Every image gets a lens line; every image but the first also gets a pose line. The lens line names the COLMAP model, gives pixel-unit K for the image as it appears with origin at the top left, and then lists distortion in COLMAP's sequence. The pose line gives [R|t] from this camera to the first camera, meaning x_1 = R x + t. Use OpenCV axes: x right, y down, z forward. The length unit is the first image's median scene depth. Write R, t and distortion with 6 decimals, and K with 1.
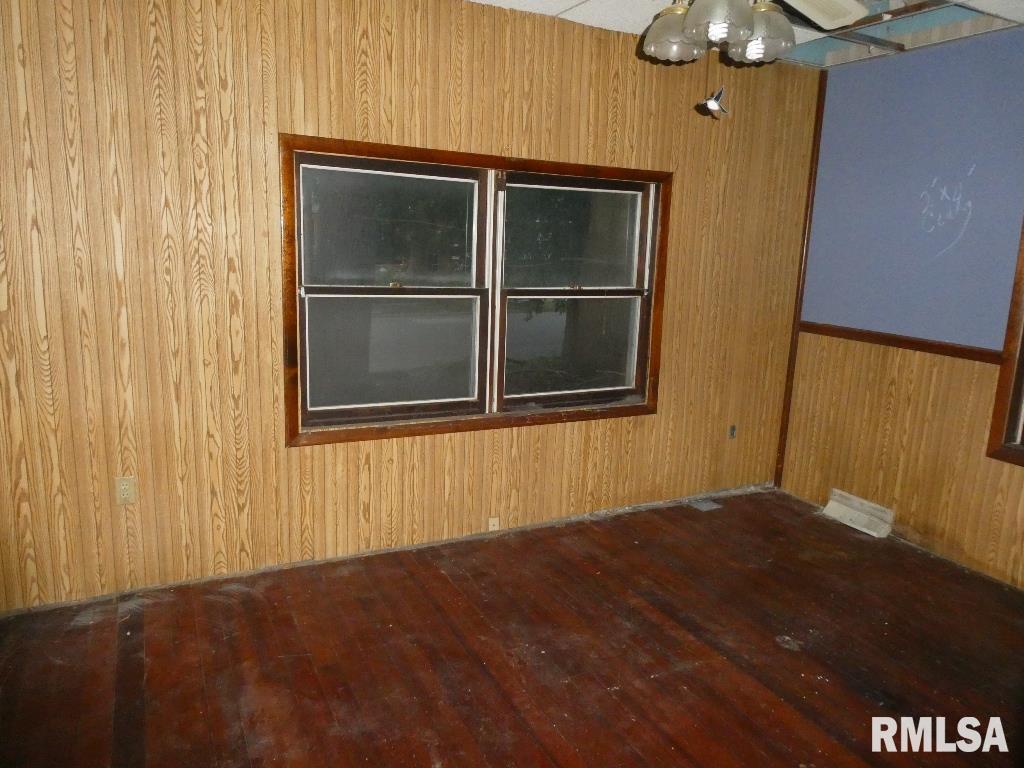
lens RADIAL K [[728.5, 0, 516.9], [0, 728.5, 382.8], [0, 0, 1]] dist [-0.002026, -0.021189]
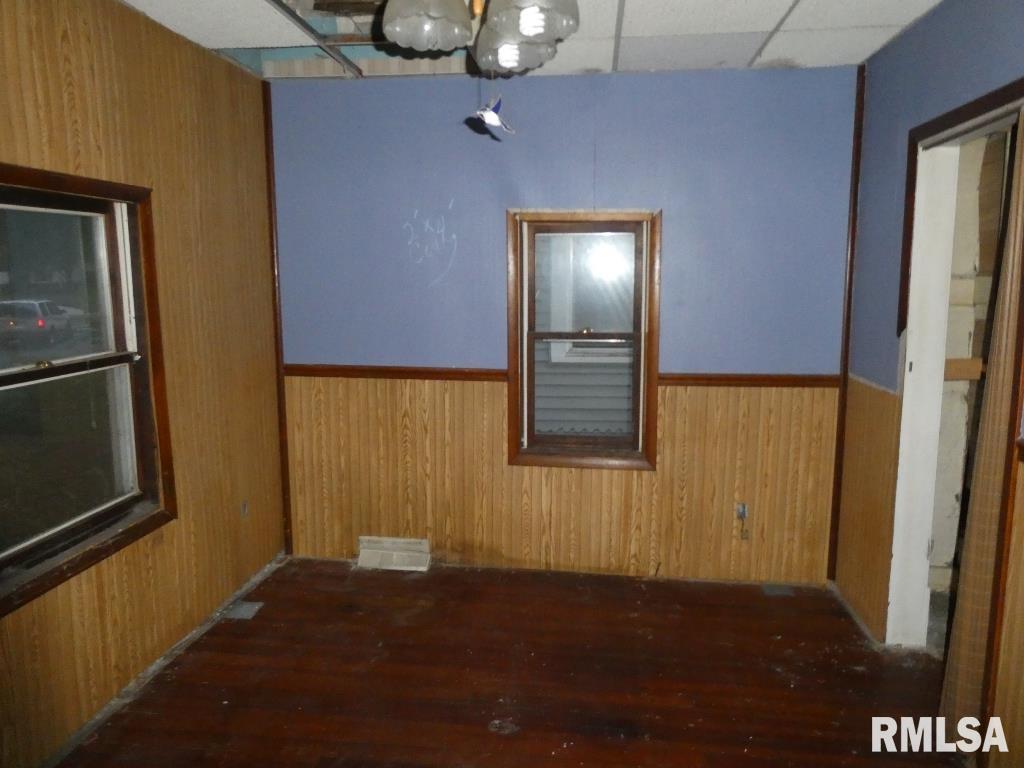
lens RADIAL K [[728.5, 0, 515.1], [0, 728.5, 384.6], [0, 0, 1]] dist [-0.002026, -0.021189]
pose [[0.543280, -0.160580, 0.824052, -0.210704], [0.173437, 0.981832, 0.076983, -0.090216], [-0.821442, 0.101098, 0.561260, 0.315457]]
